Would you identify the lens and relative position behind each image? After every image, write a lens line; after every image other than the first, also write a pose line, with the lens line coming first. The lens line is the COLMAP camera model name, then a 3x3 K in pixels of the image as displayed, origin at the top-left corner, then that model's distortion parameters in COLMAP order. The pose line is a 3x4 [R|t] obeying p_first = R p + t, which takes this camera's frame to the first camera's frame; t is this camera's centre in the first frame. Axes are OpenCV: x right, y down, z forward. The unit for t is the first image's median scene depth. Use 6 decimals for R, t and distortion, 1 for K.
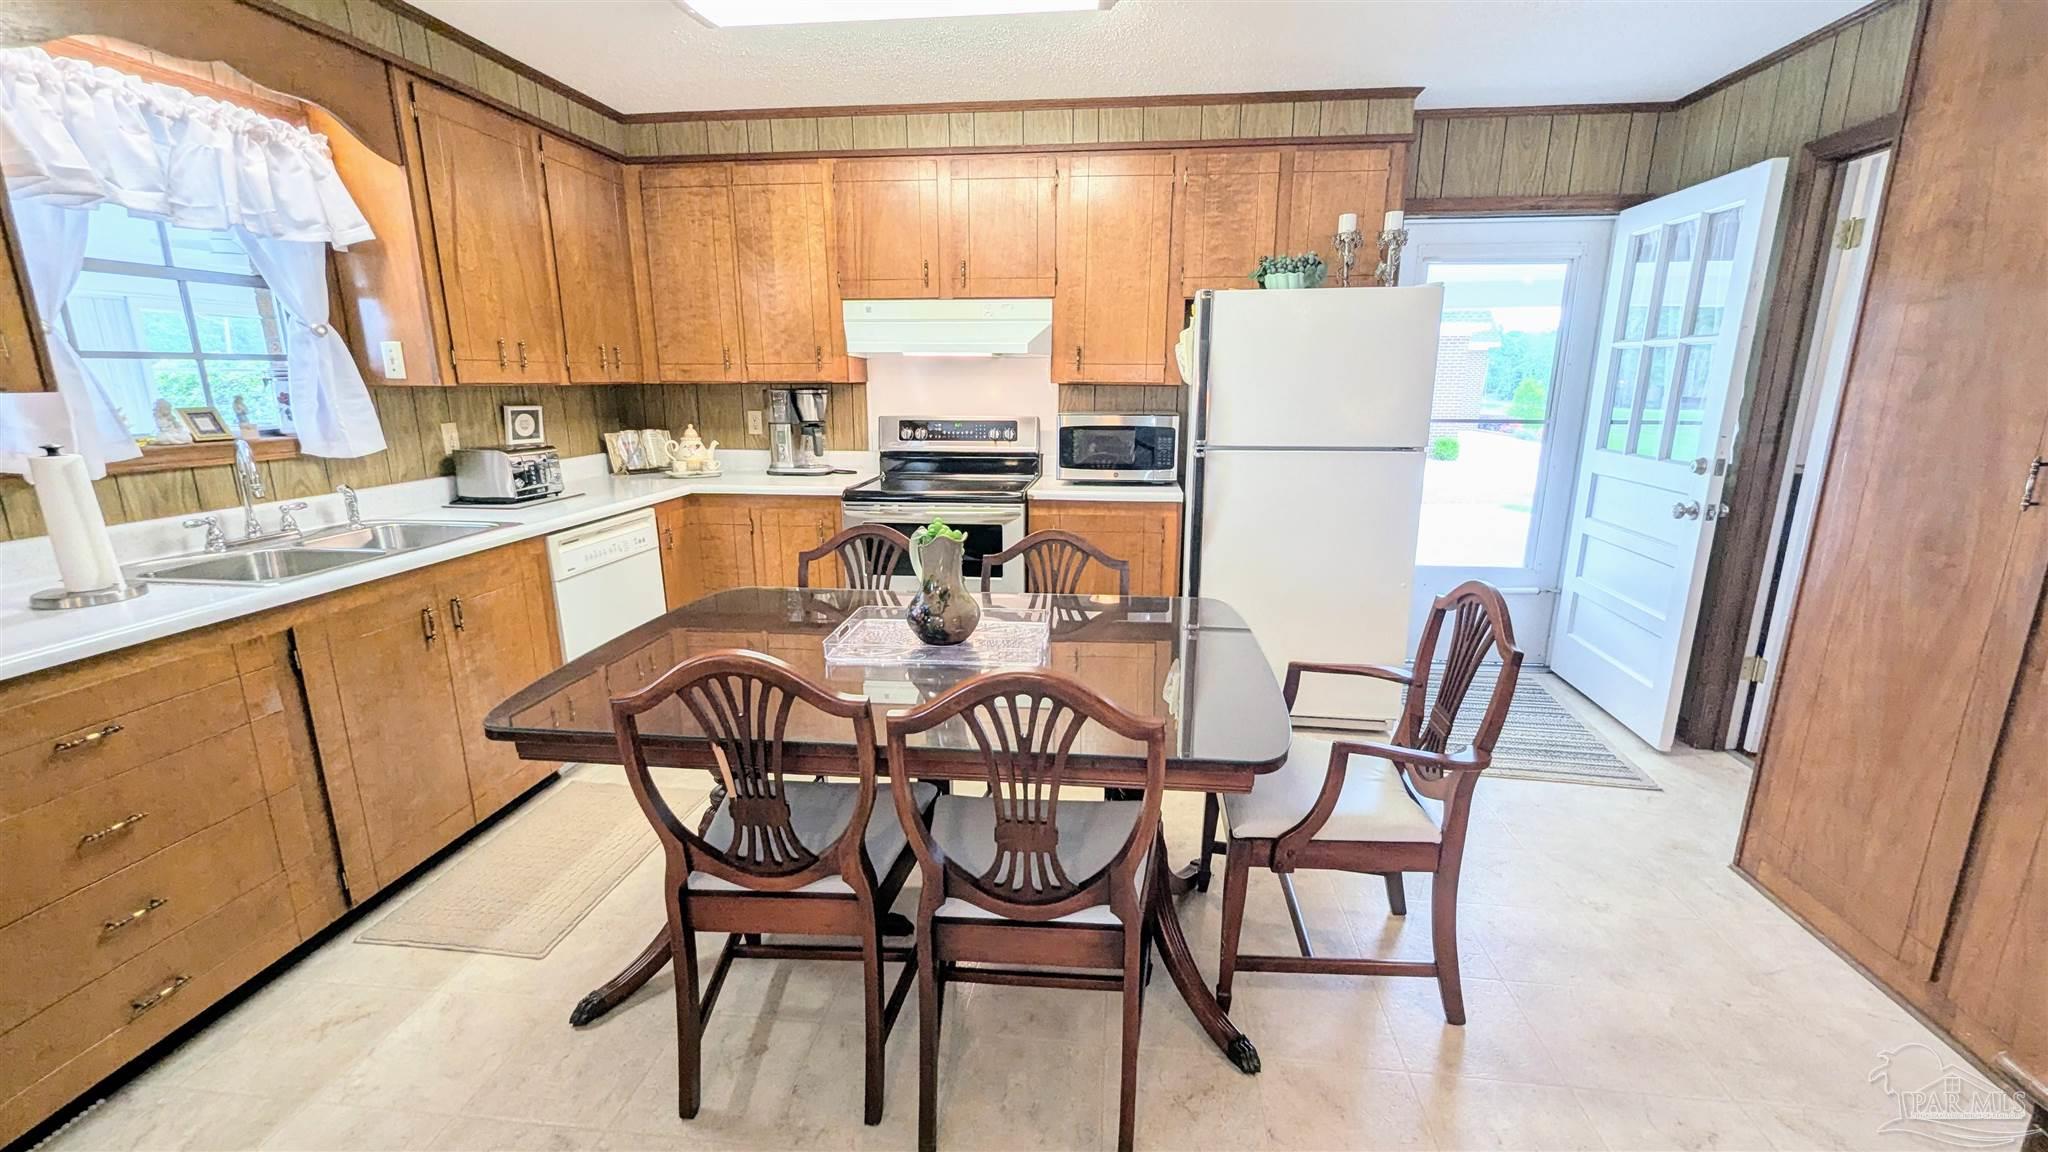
lens RADIAL K [[846.7, 0, 1028.4], [0, 846.7, 581.0], [0, 0, 1]] dist [-0.001275, -0.000348]
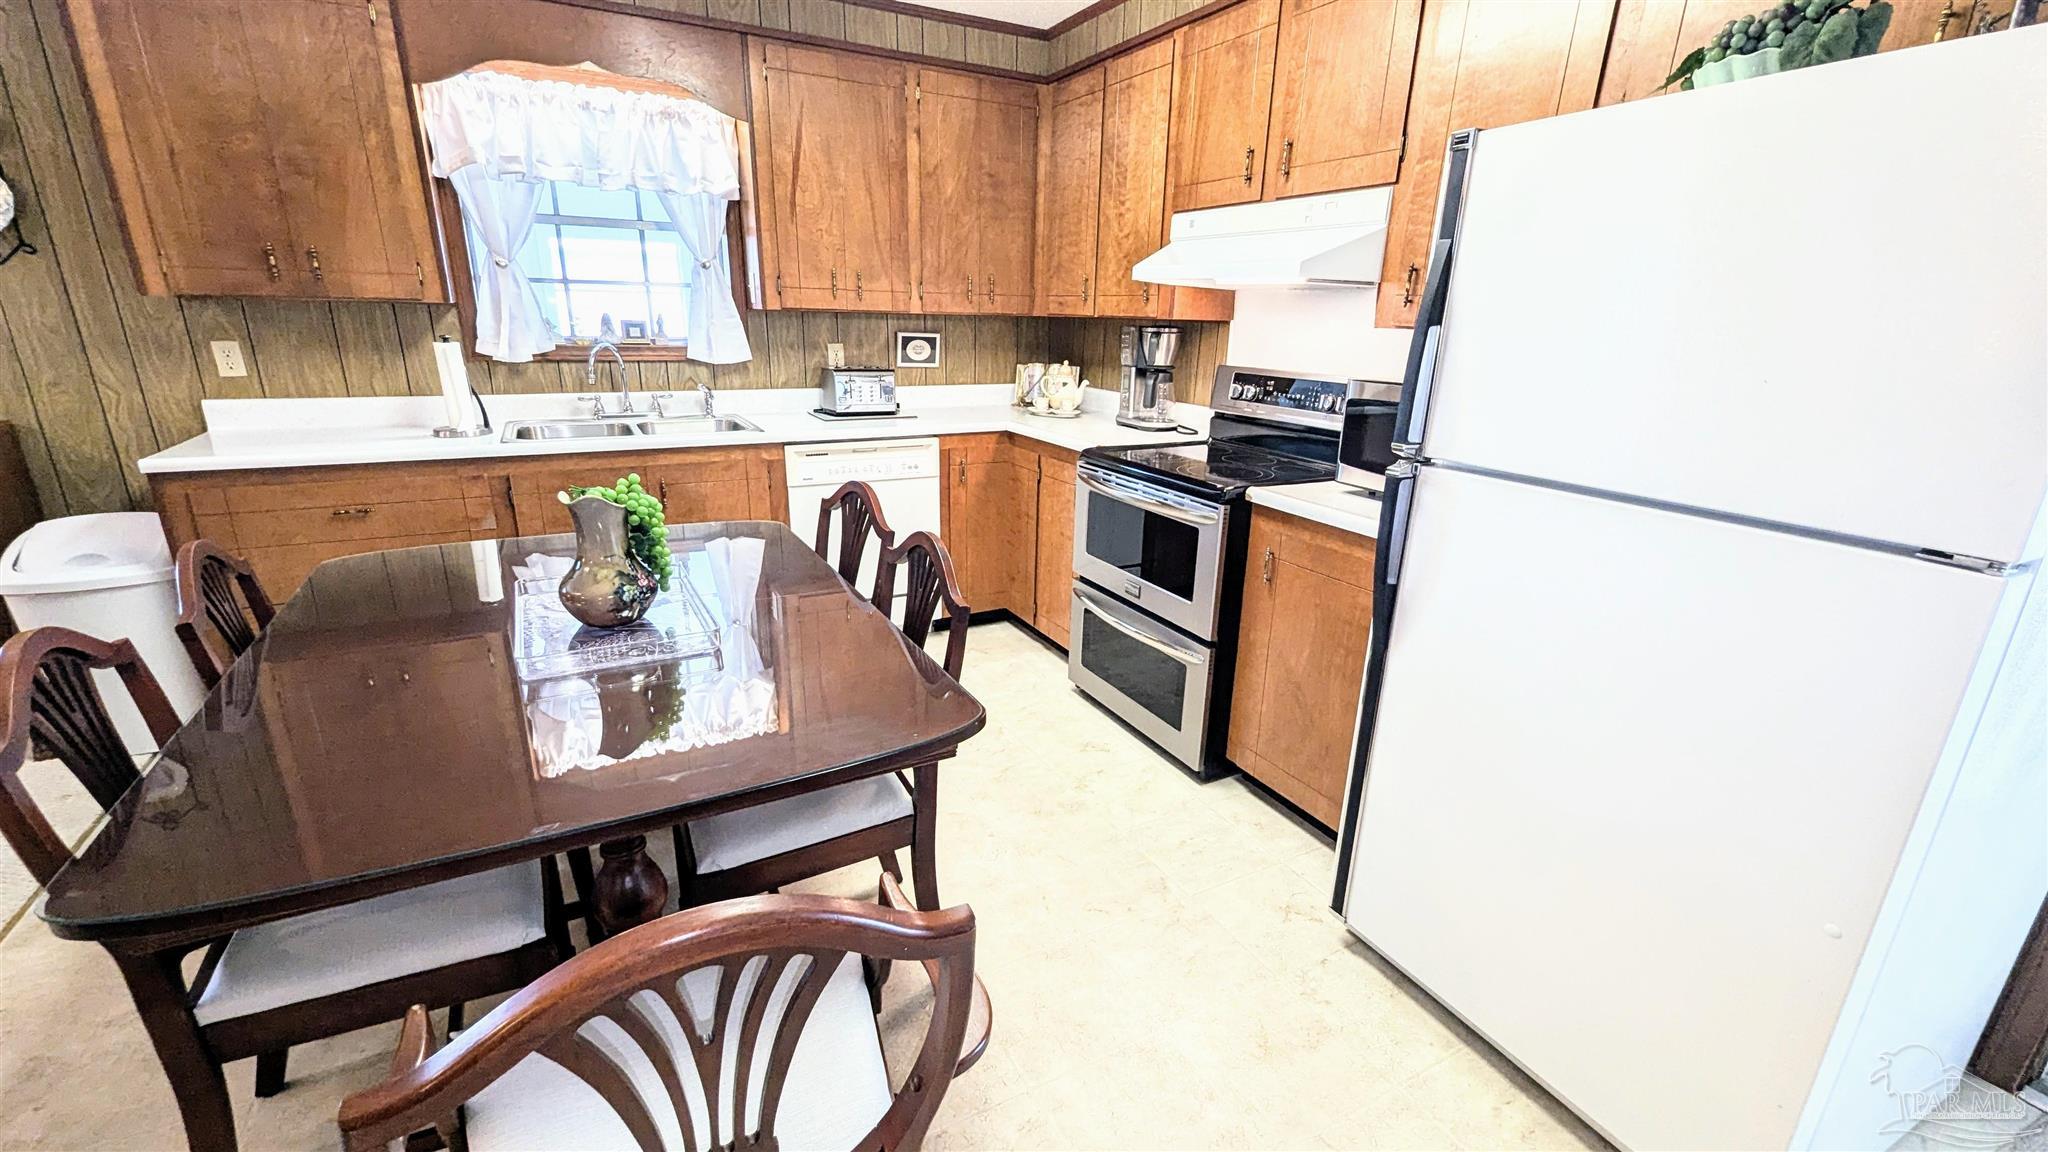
lens RADIAL K [[846.7, 0, 1028.4], [0, 846.7, 581.0], [0, 0, 1]] dist [-0.001275, -0.000348]
pose [[0.575464, 0.262794, -0.774455, 0.454111], [-0.215923, 0.962187, 0.166054, -0.114349], [0.788808, 0.071665, 0.610447, 0.481884]]
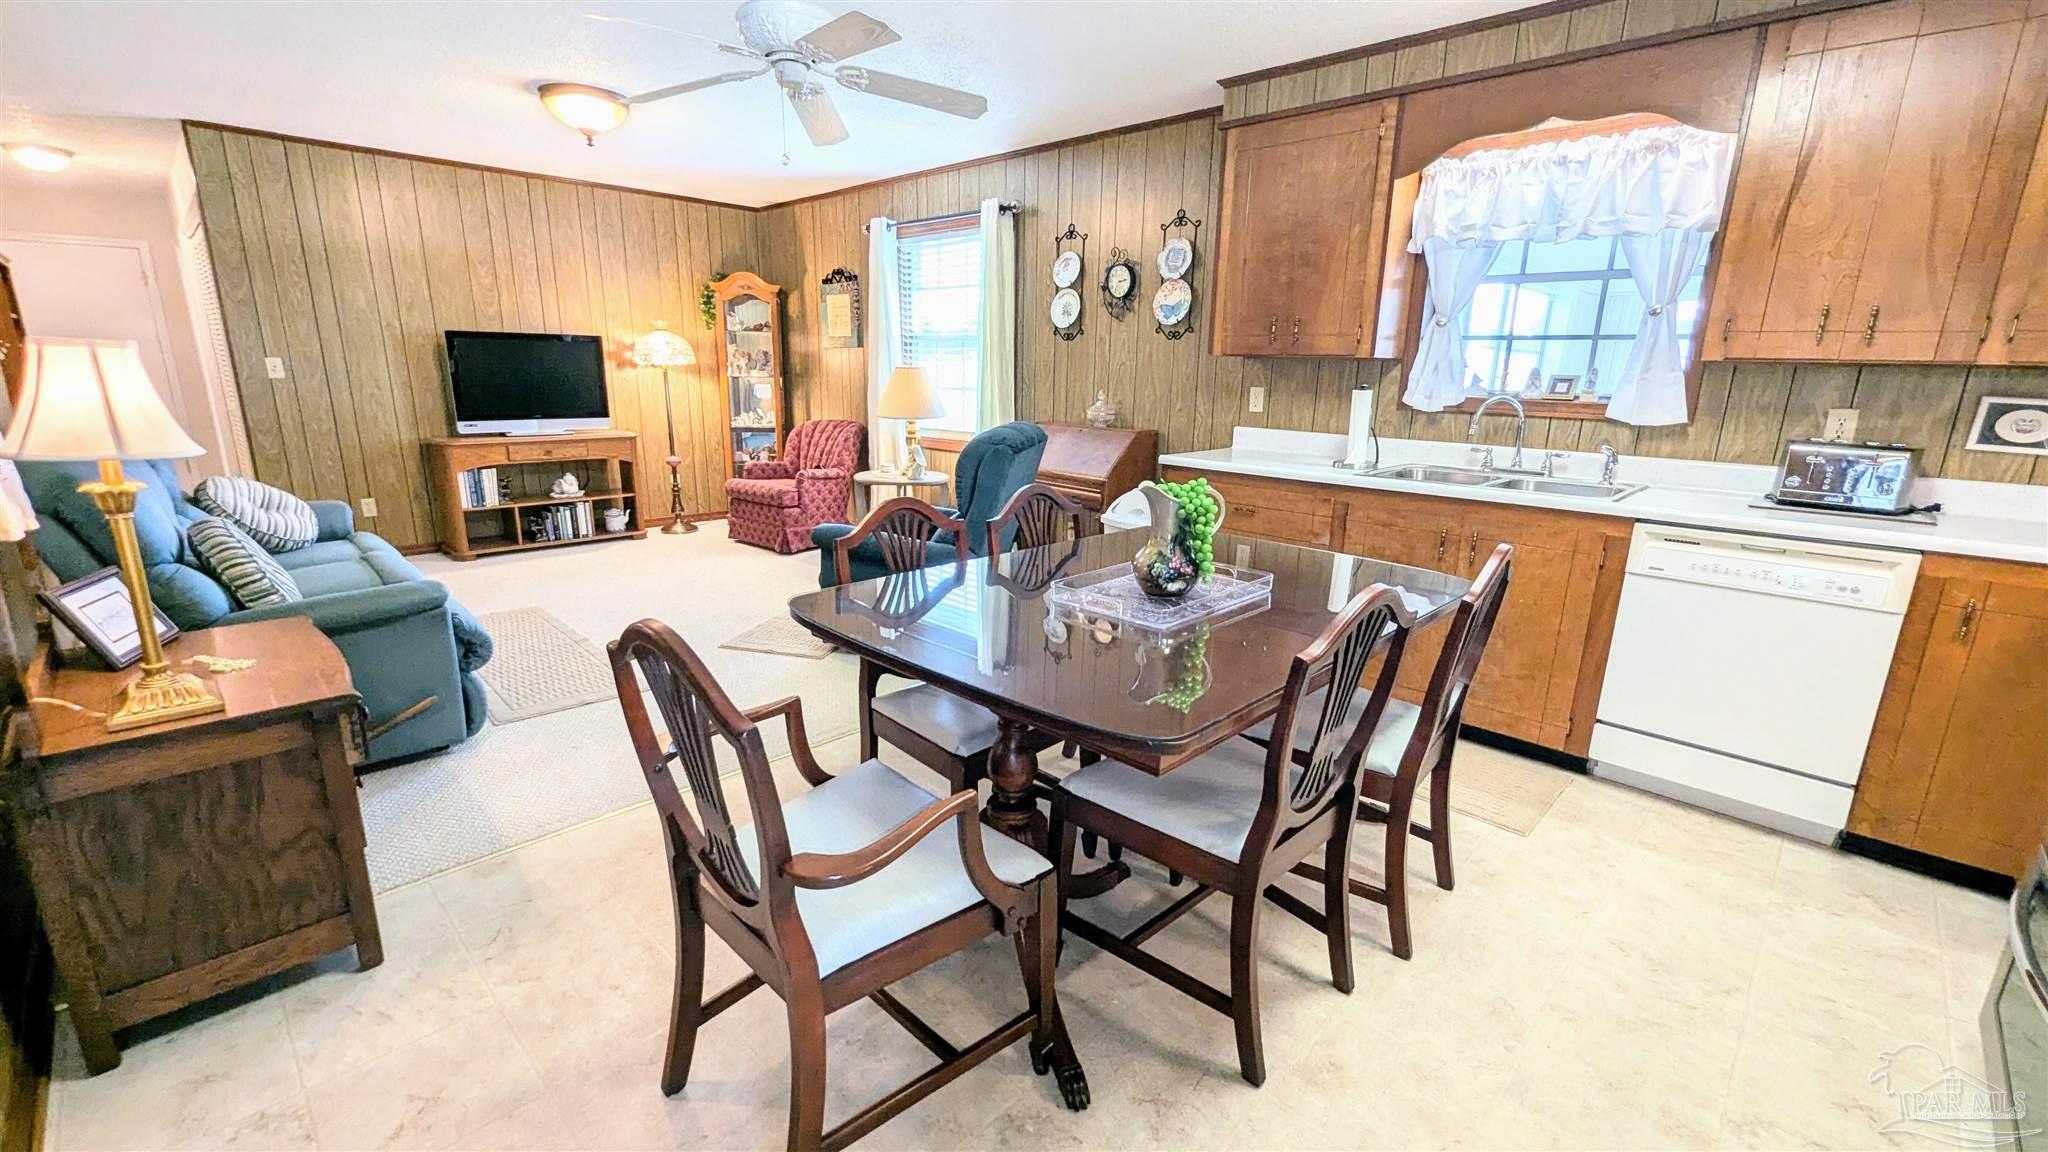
lens RADIAL K [[846.7, 0, 1028.4], [0, 846.7, 581.0], [0, 0, 1]] dist [-0.001275, -0.000348]
pose [[-0.605778, 0.189204, -0.772809, 0.465423], [-0.204151, 0.901831, 0.380819, -0.176106], [0.768996, 0.388462, -0.507683, 0.818720]]
